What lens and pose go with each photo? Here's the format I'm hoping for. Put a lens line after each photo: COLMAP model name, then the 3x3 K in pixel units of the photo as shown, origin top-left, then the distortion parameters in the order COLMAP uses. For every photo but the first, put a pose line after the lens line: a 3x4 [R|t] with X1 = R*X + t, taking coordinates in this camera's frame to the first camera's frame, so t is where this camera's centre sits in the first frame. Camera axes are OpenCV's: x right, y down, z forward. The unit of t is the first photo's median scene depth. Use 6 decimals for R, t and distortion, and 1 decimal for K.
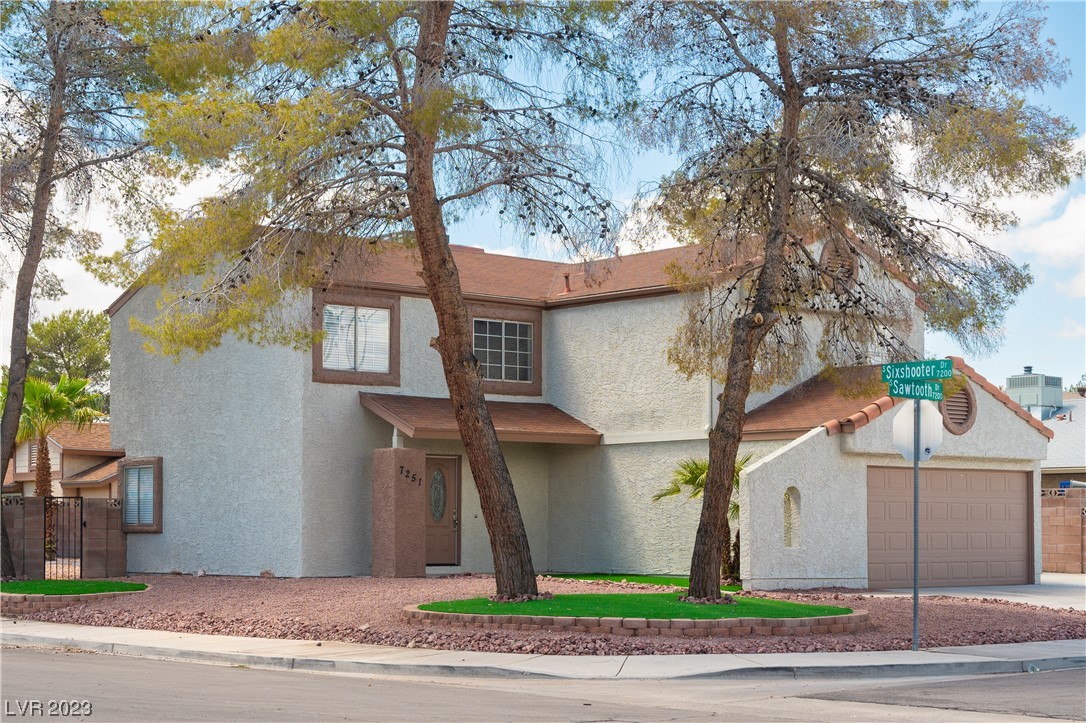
lens RADIAL K [[1966.7, 0, 544.8], [0, 1966.7, 468.9], [0, 0, 1]] dist [-0.004884, 0.027810]
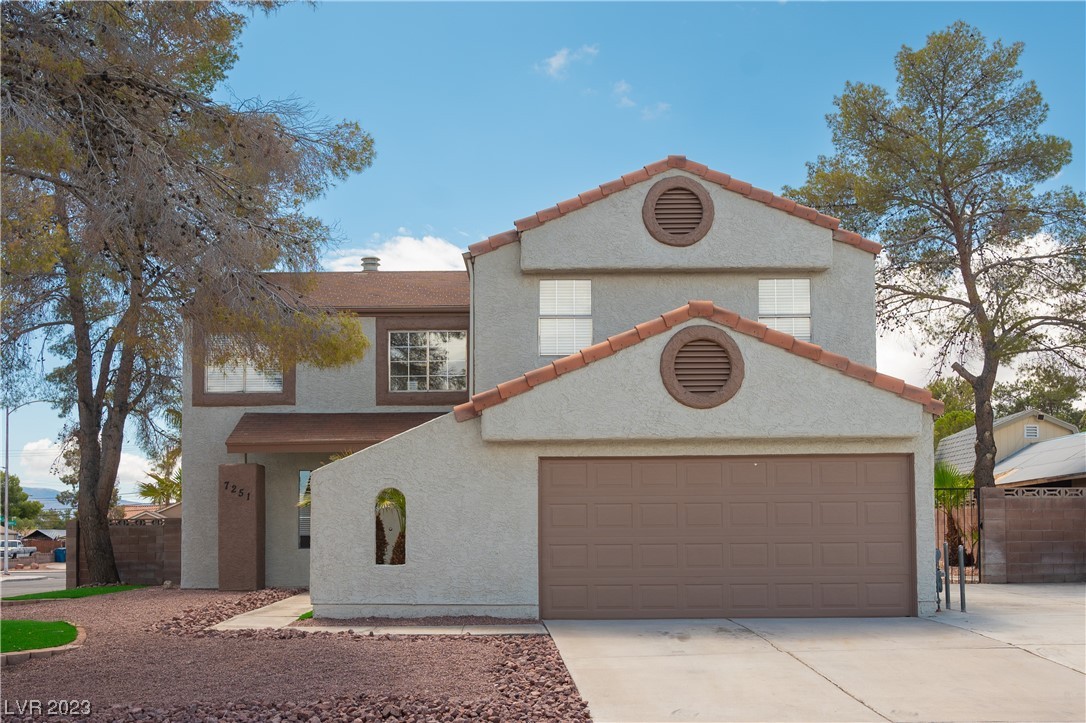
lens RADIAL K [[1227.1, 0, 545.1], [0, 1227.1, 477.2], [0, 0, 1]] dist [-0.003451, -0.010416]
pose [[0.744470, -0.041367, -0.666373, 0.493717], [0.030545, 0.999144, -0.027901, 0.019922], [0.666957, 0.000417, 0.745096, 0.660103]]
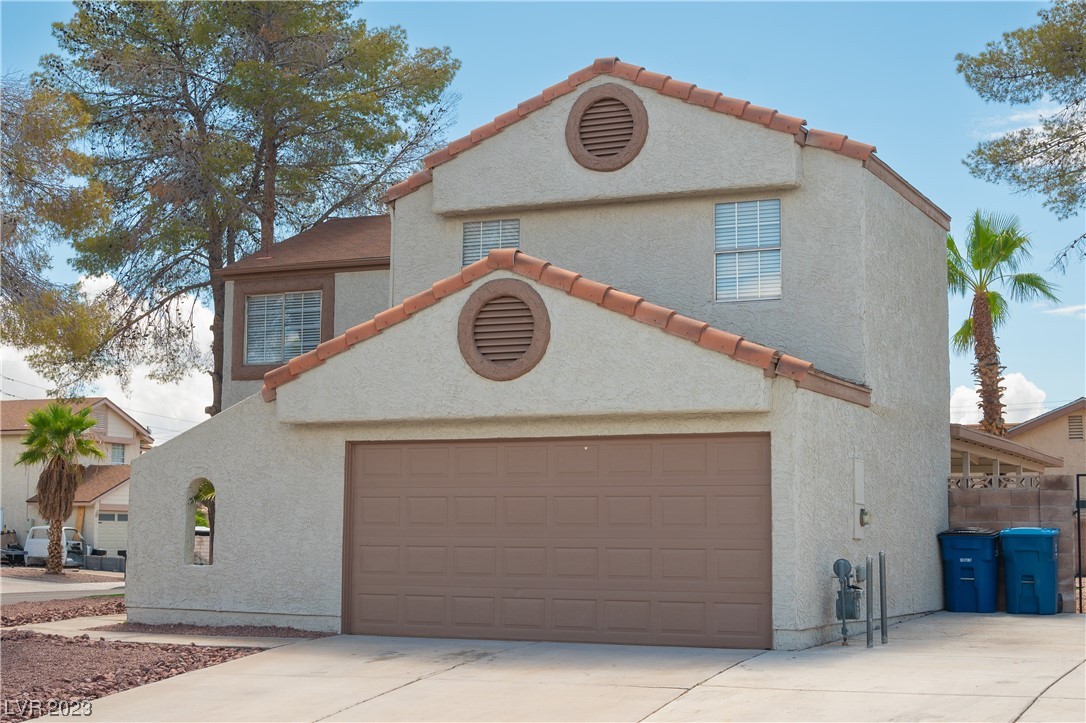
lens RADIAL K [[1718.2, 0, 543.0], [0, 1718.2, 361.5], [0, 0, 1]] dist [0.006731, 0.062627]
pose [[0.391497, -0.091534, -0.915616, 0.727593], [0.023642, 0.995712, -0.089432, 0.024832], [0.919876, 0.013365, 0.391982, 0.854792]]
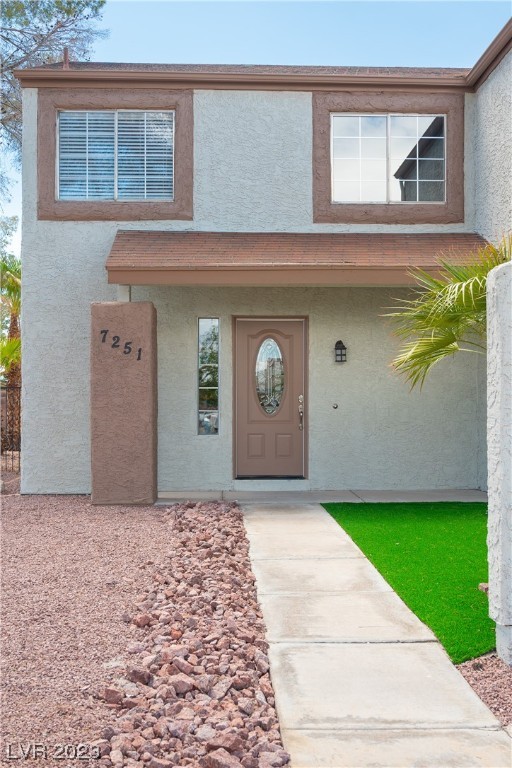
lens RADIAL K [[871.7, 0, 256.0], [0, 871.7, 384.0], [0, 0, 1]] dist [-0.002484, -0.017126]
pose [[0.775671, -0.014925, -0.630961, 0.149375], [0.023721, 0.999703, 0.005514, 0.016294], [0.630692, -0.019244, 0.775795, 0.842696]]
